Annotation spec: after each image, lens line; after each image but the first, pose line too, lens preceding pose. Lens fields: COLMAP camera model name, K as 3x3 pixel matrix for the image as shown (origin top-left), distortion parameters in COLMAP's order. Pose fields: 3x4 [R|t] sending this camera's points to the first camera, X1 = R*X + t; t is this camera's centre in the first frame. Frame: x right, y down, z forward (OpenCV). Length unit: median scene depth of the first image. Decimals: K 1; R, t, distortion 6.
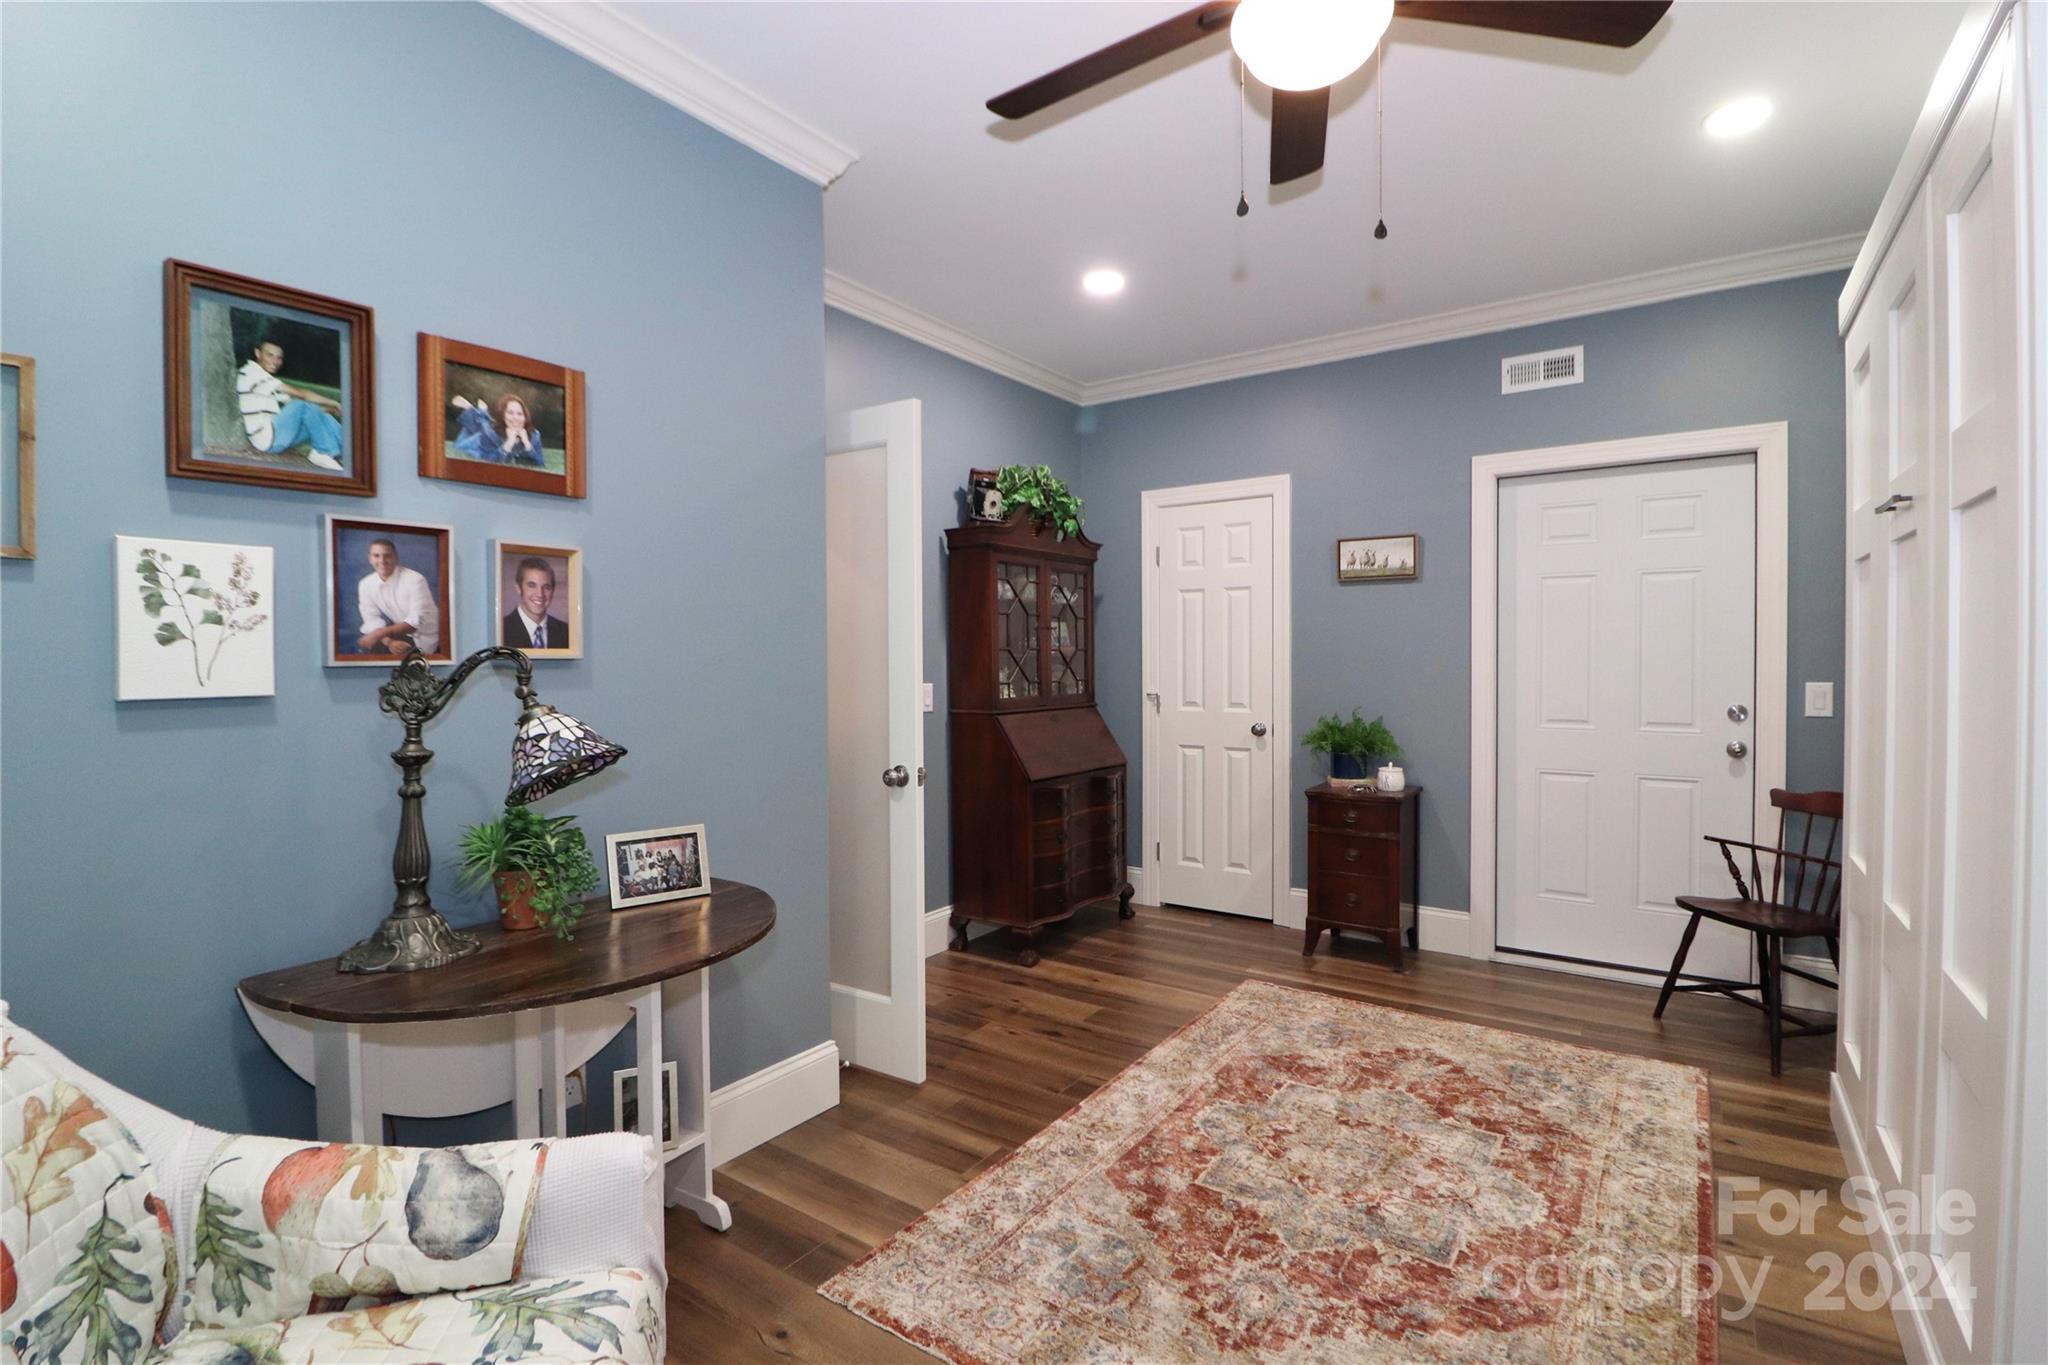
lens RADIAL K [[961.4, 0, 1027.9], [0, 961.4, 679.0], [0, 0, 1]] dist [0.009785, -0.009801]
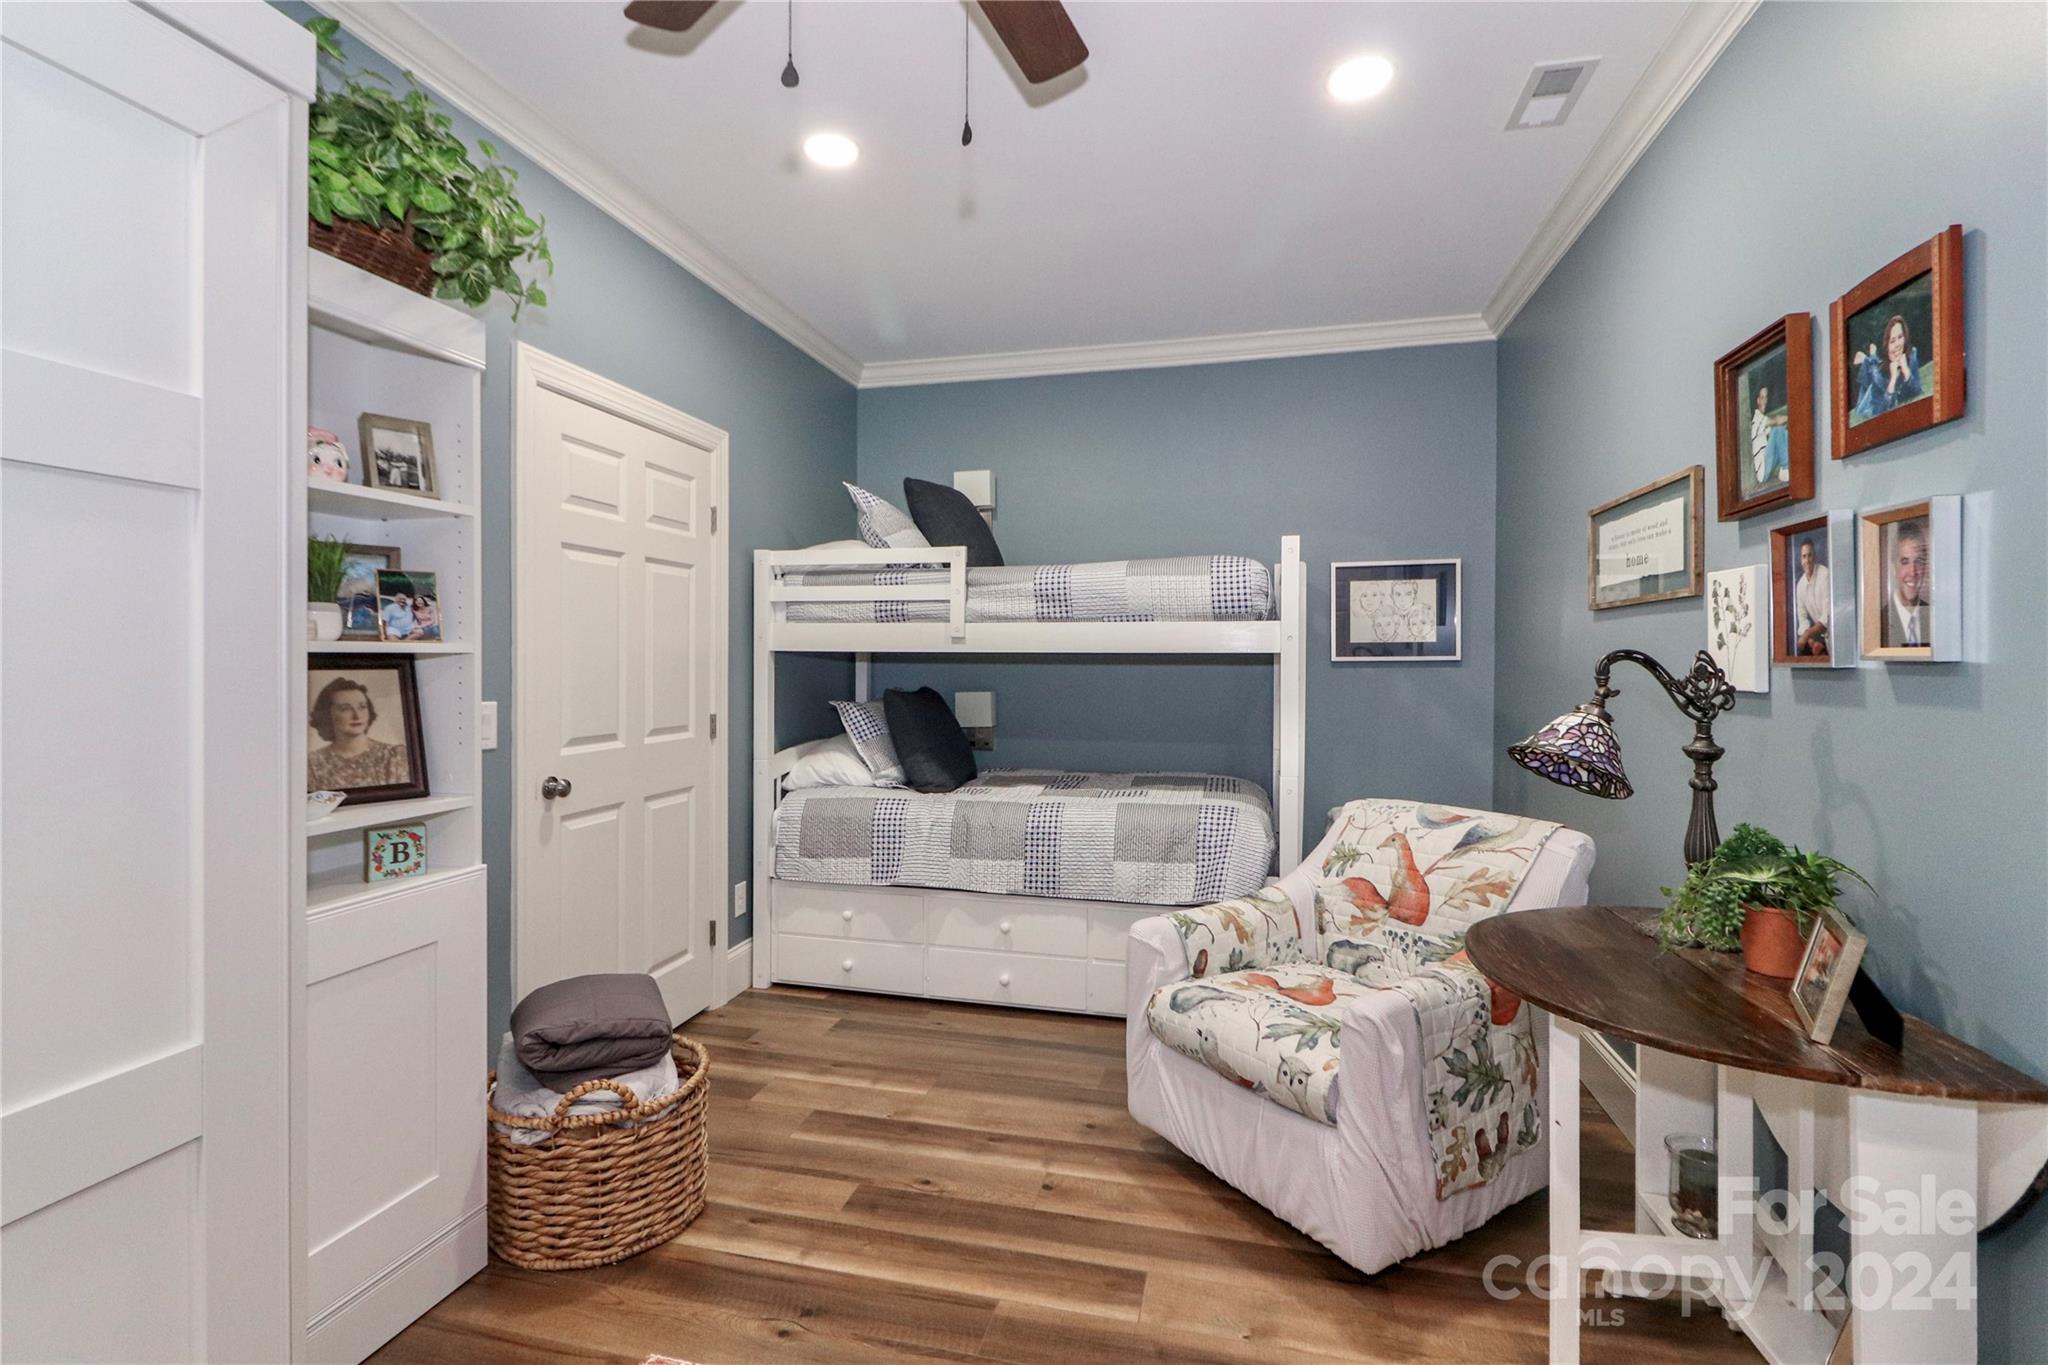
lens RADIAL K [[961.4, 0, 1018.4], [0, 961.4, 666.7], [0, 0, 1]] dist [0.009785, -0.009801]
pose [[-0.929522, 0.012514, -0.368554, 0.442478], [0.003193, 0.999660, 0.025889, -0.042692], [0.368752, 0.022887, -0.929246, 1.621377]]
